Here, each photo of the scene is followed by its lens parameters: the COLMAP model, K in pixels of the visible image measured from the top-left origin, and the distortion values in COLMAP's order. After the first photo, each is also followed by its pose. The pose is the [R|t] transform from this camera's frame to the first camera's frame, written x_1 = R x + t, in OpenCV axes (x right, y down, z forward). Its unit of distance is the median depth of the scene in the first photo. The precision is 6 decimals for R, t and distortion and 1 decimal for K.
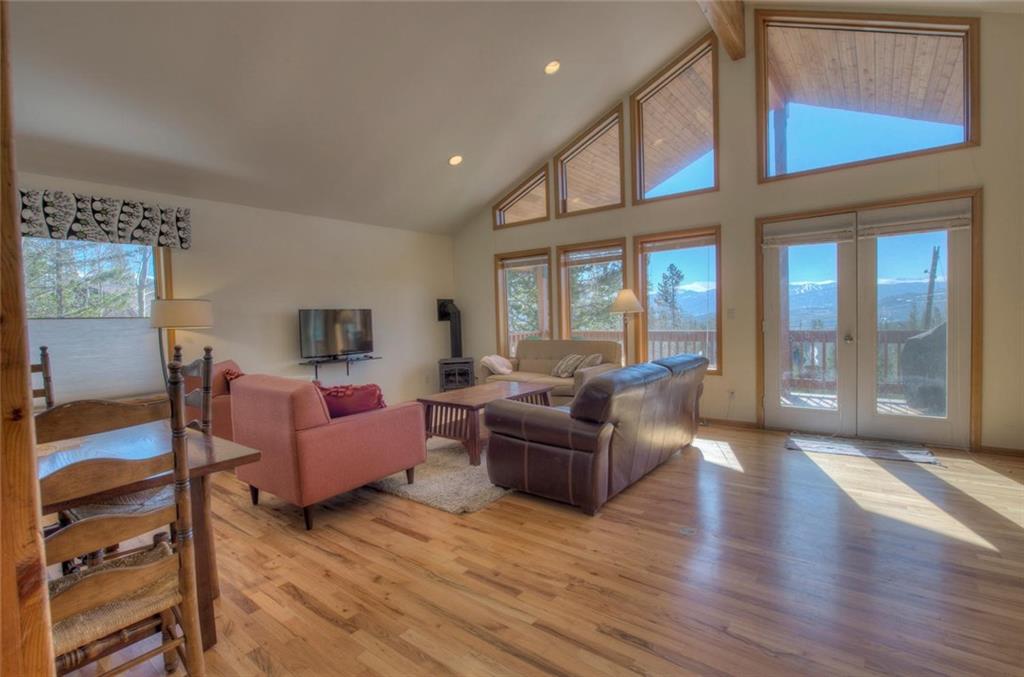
lens RADIAL K [[440.7, 0, 510.7], [0, 440.7, 334.7], [0, 0, 1]] dist [-0.016542, -0.000224]
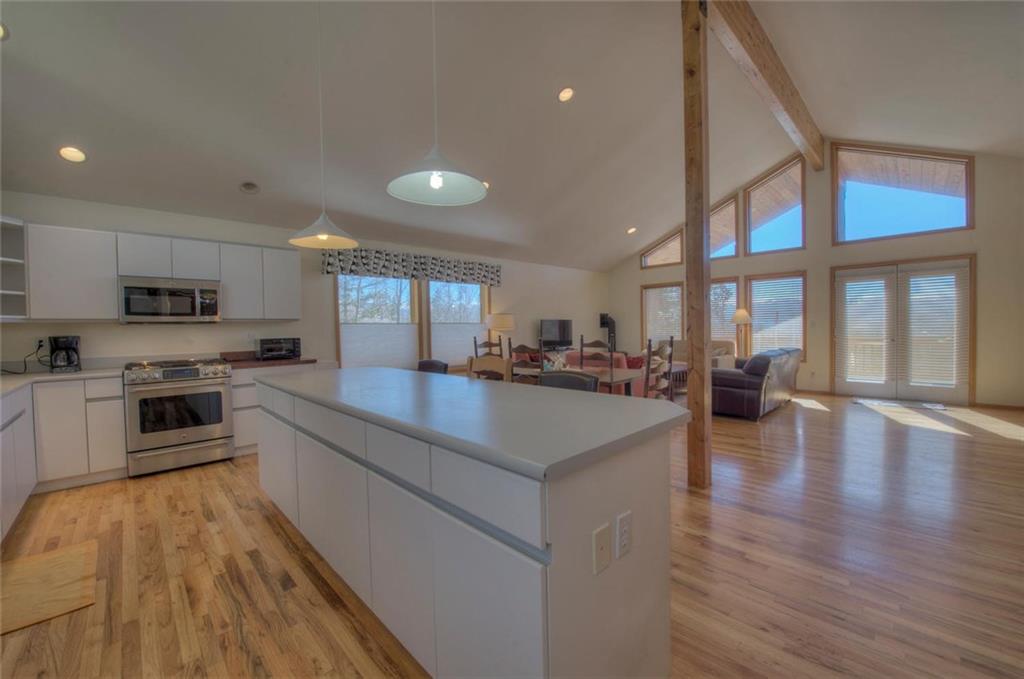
lens RADIAL K [[395.1, 0, 496.1], [0, 395.1, 336.9], [0, 0, 1]] dist [-0.021263, -0.000895]
pose [[0.991164, 0.020500, -0.131048, -0.485989], [-0.023025, 0.999577, -0.017781, 0.052959], [0.130628, 0.020642, 0.991217, -0.603790]]
